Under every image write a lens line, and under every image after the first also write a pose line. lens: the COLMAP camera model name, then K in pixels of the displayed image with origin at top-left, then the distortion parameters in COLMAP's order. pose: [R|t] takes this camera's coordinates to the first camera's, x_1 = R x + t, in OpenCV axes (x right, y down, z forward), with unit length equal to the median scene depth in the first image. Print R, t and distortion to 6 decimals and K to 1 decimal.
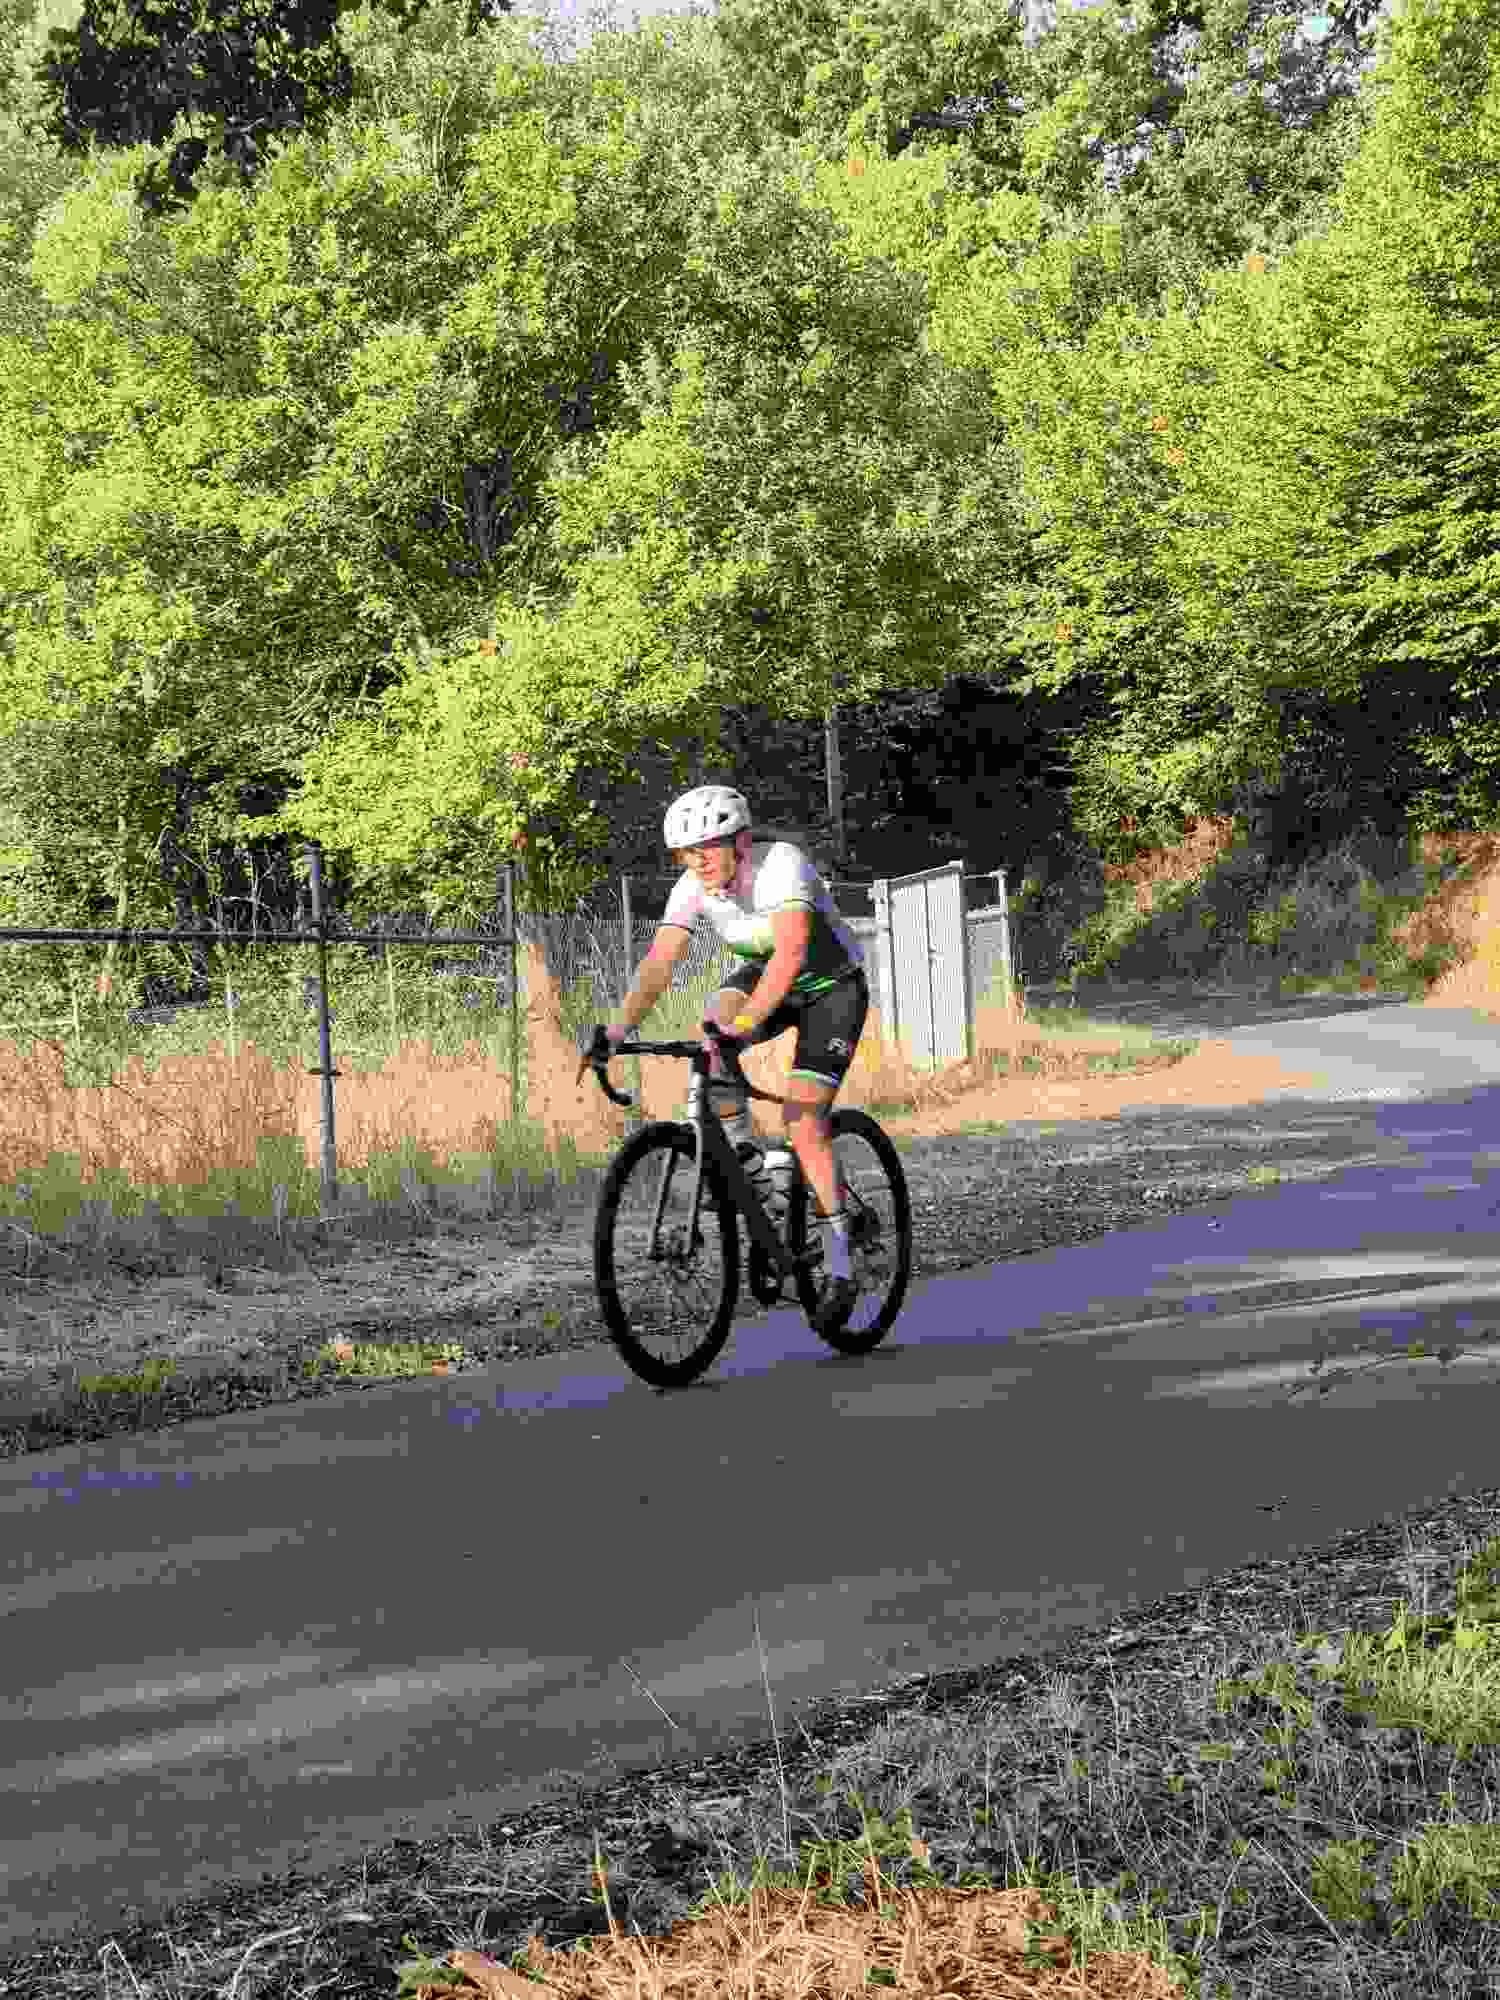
lens RADIAL K [[3775.8, 0, 753.0], [0, 3775.8, 992.7], [0, 0, 1]] dist [0.043566, 0.000000]
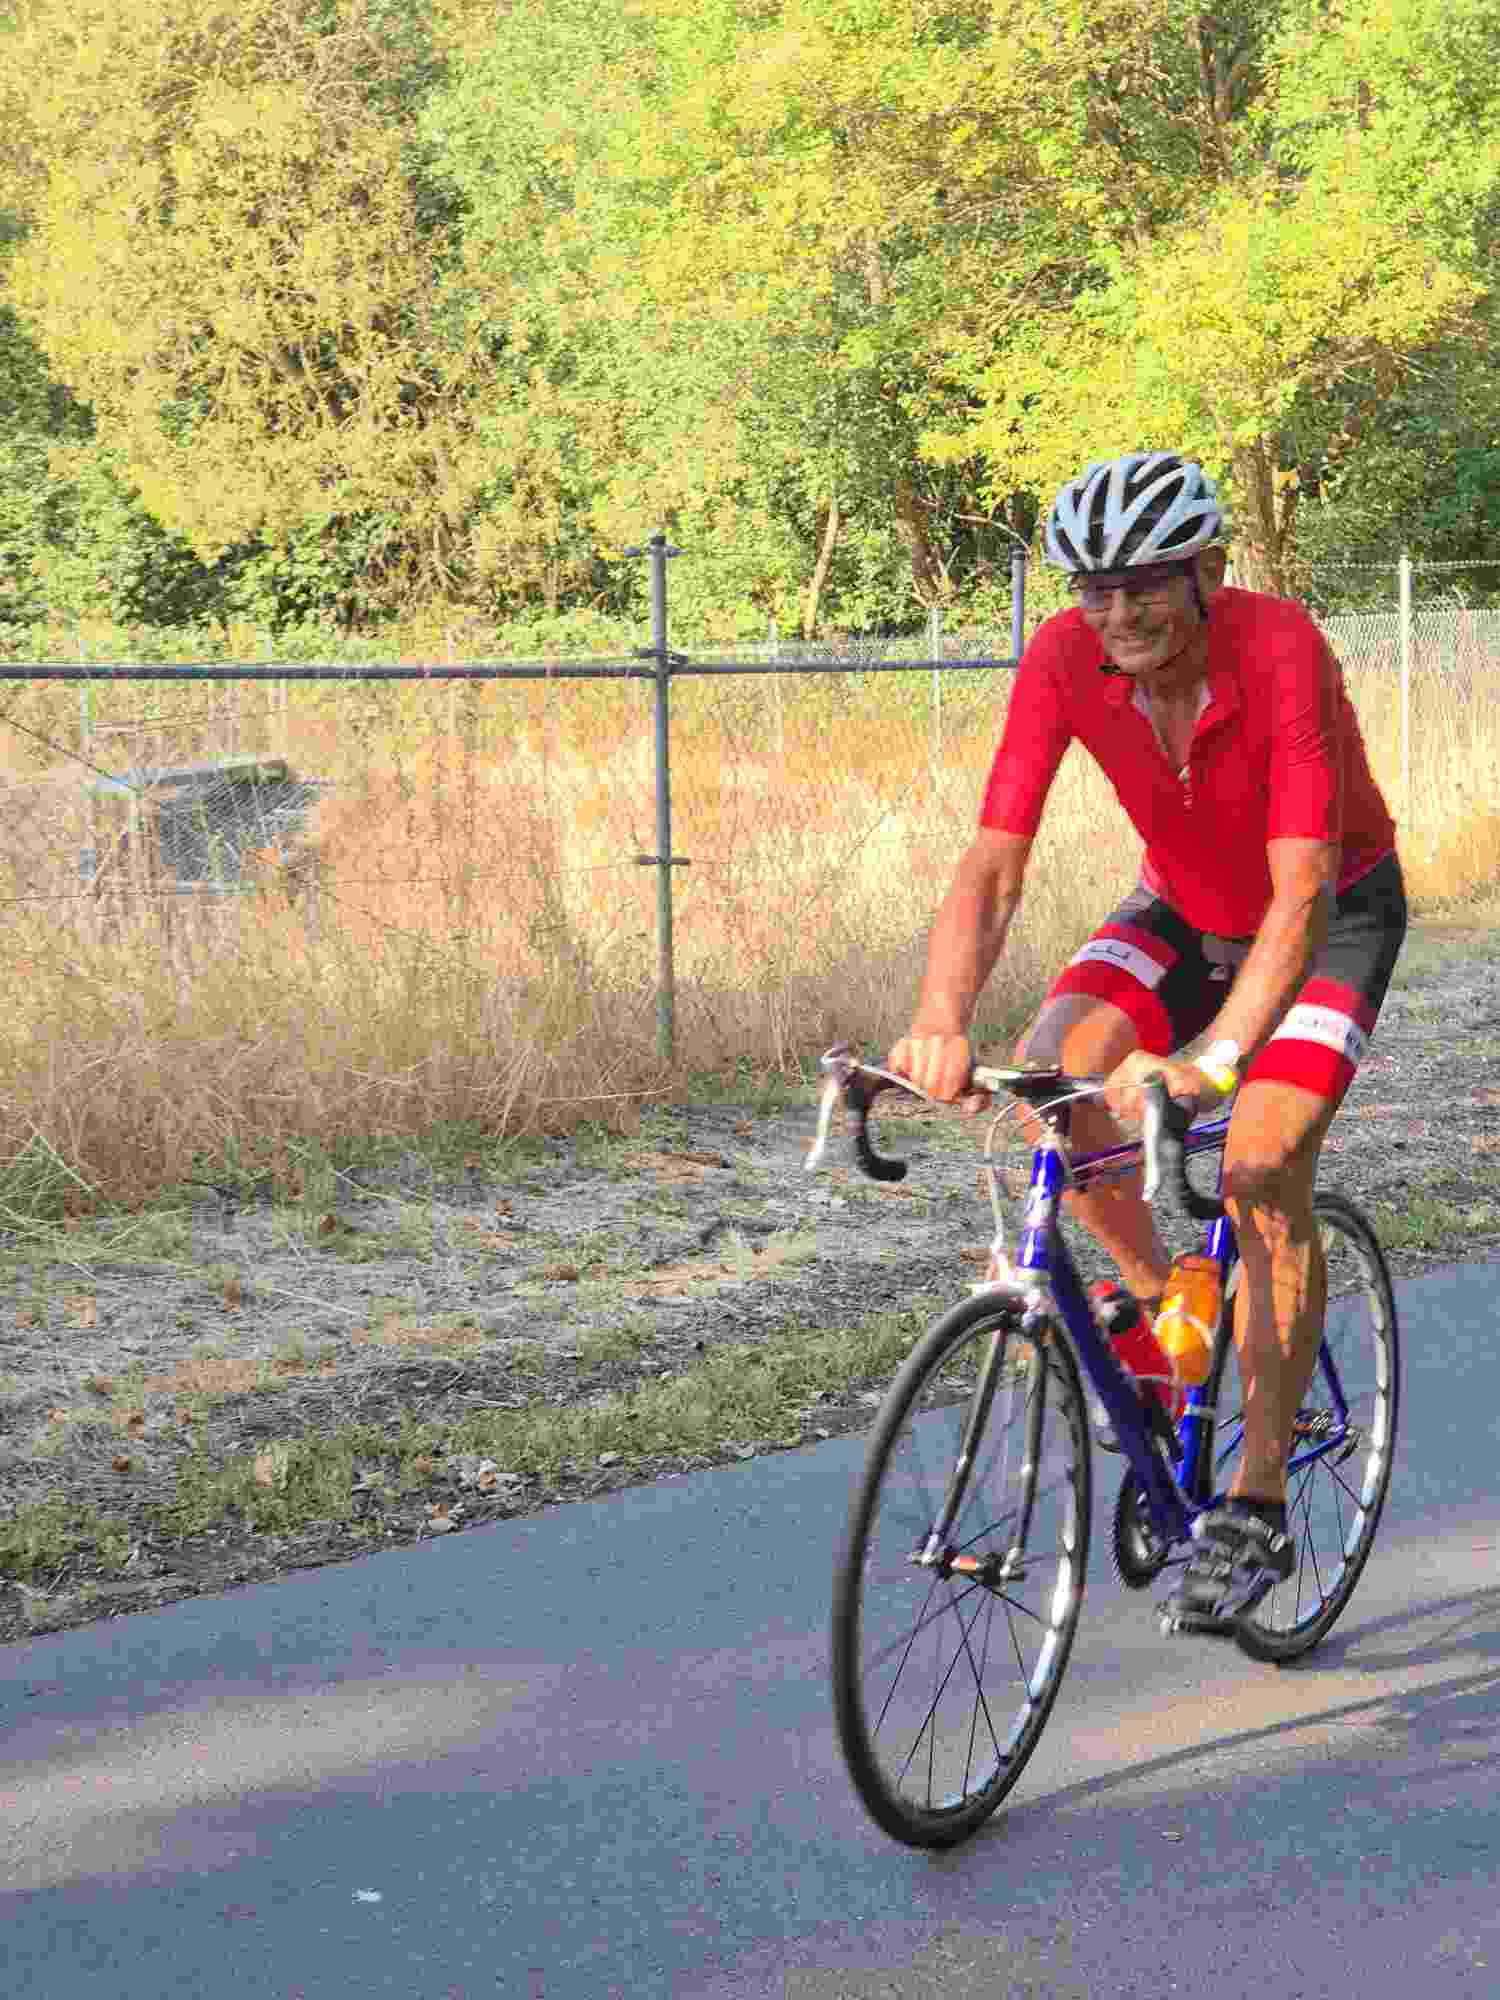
lens RADIAL K [[3775.8, 0, 788.3], [0, 3775.8, 944.2], [0, 0, 1]] dist [0.043566, 0.000000]
pose [[0.974809, 0.055072, -0.216133, 0.028194], [-0.034280, 0.994517, 0.098798, -0.015558], [0.220389, -0.088900, 0.971352, 0.136449]]
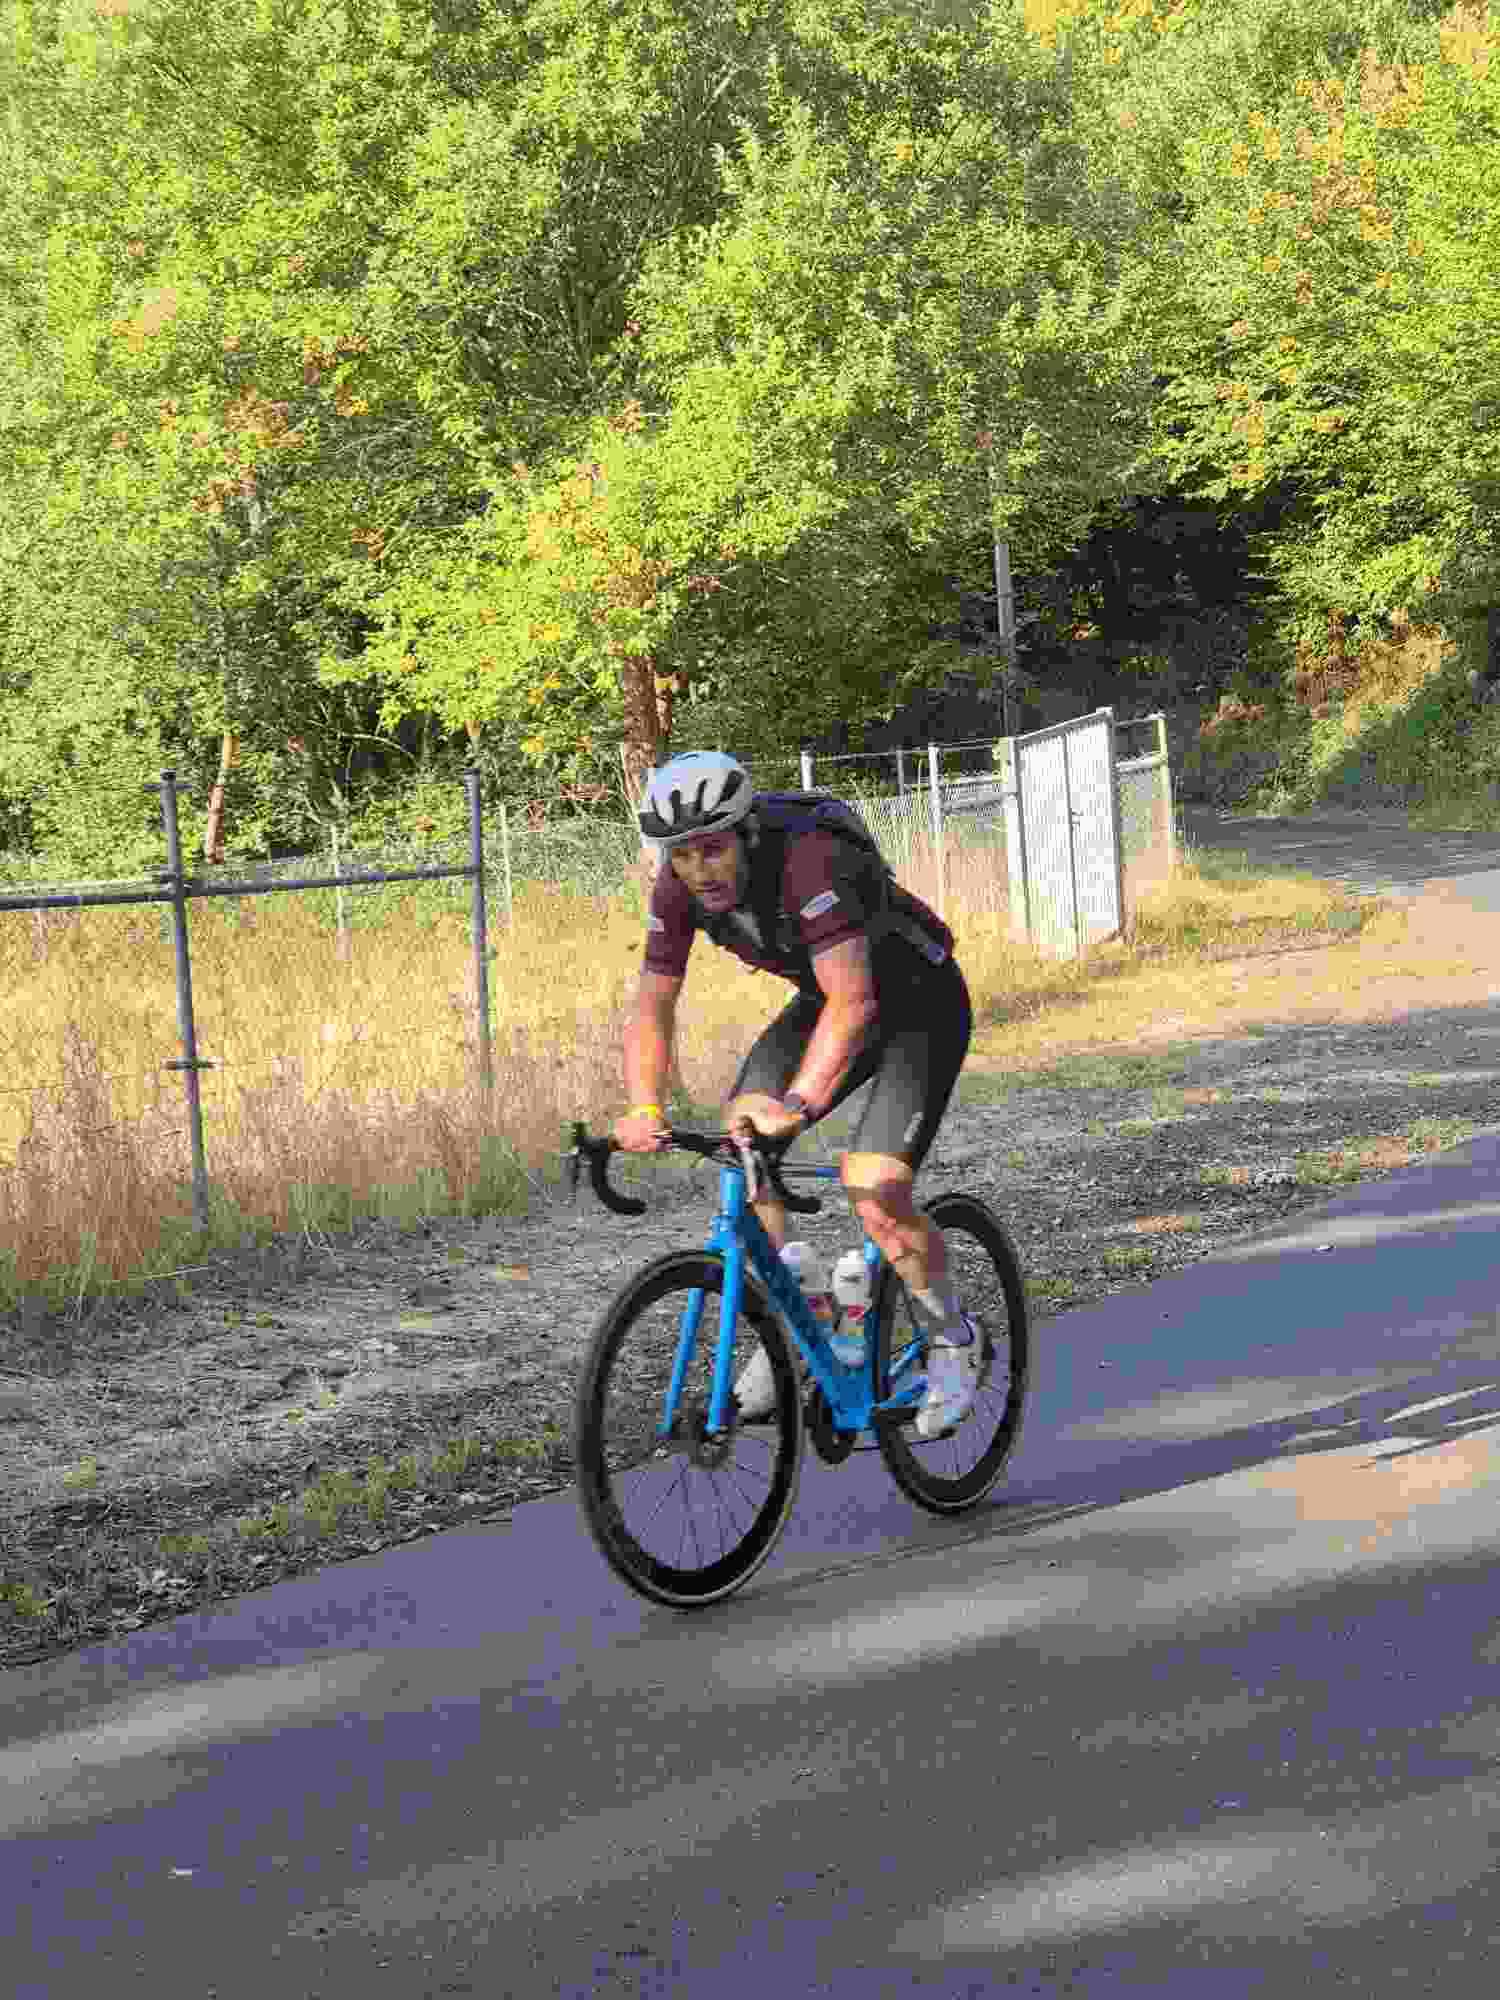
lens RADIAL K [[3775.8, 0, 783.5], [0, 3775.8, 1009.5], [0, 0, 1]] dist [0.043566, 0.000000]
pose [[0.998395, -0.012375, -0.055261, 0.023269], [0.015649, 0.998122, 0.059222, -0.015745], [0.054424, -0.059992, 0.996714, 0.099079]]
